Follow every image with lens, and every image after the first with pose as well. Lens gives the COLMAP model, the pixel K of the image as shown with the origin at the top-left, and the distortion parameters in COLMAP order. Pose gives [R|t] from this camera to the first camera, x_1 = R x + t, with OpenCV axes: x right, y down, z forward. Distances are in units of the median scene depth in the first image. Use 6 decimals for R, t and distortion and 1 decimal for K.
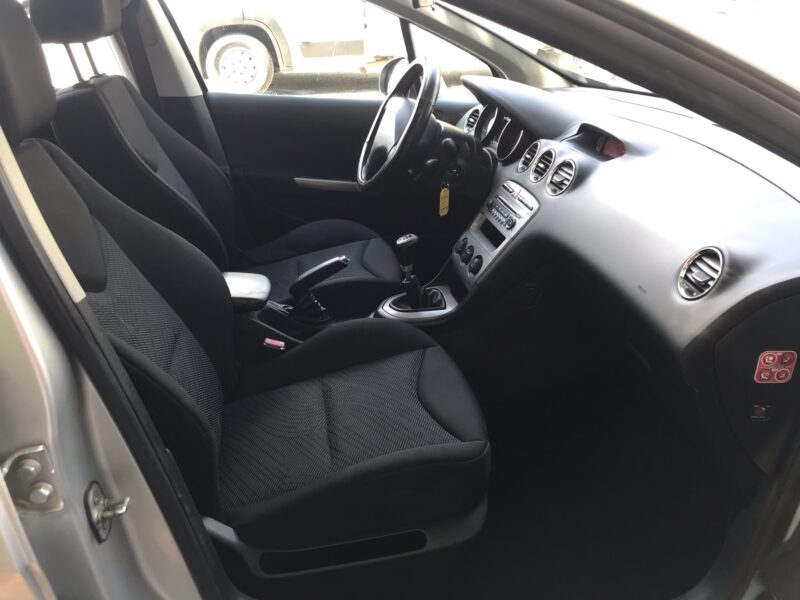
lens RADIAL K [[659.4, 0, 399.0], [0, 659.4, 293.5], [0, 0, 1]] dist [0.025235, -0.017200]
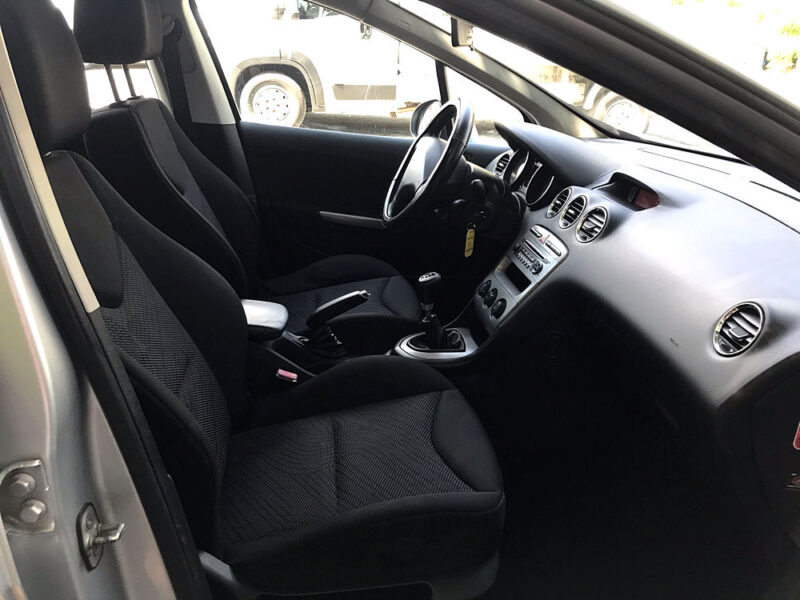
lens RADIAL K [[659.4, 0, 398.9], [0, 659.4, 293.8], [0, 0, 1]] dist [0.025235, -0.017200]
pose [[0.997519, 0.065572, -0.025615, -0.007311], [-0.067137, 0.995559, -0.065995, 0.009807], [0.021174, 0.067551, 0.997491, 0.023521]]
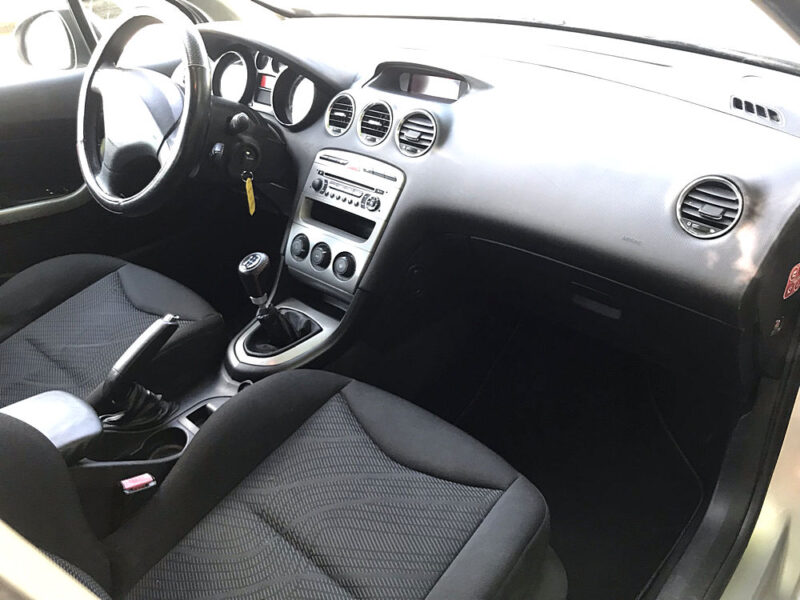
lens RADIAL K [[659.4, 0, 358.9], [0, 659.4, 283.4], [0, 0, 1]] dist [0.025235, -0.017200]
pose [[0.787426, -0.343207, 0.512025, -0.285028], [0.296557, 0.939135, 0.173433, -0.156998], [-0.540384, 0.015279, 0.841280, 0.335529]]
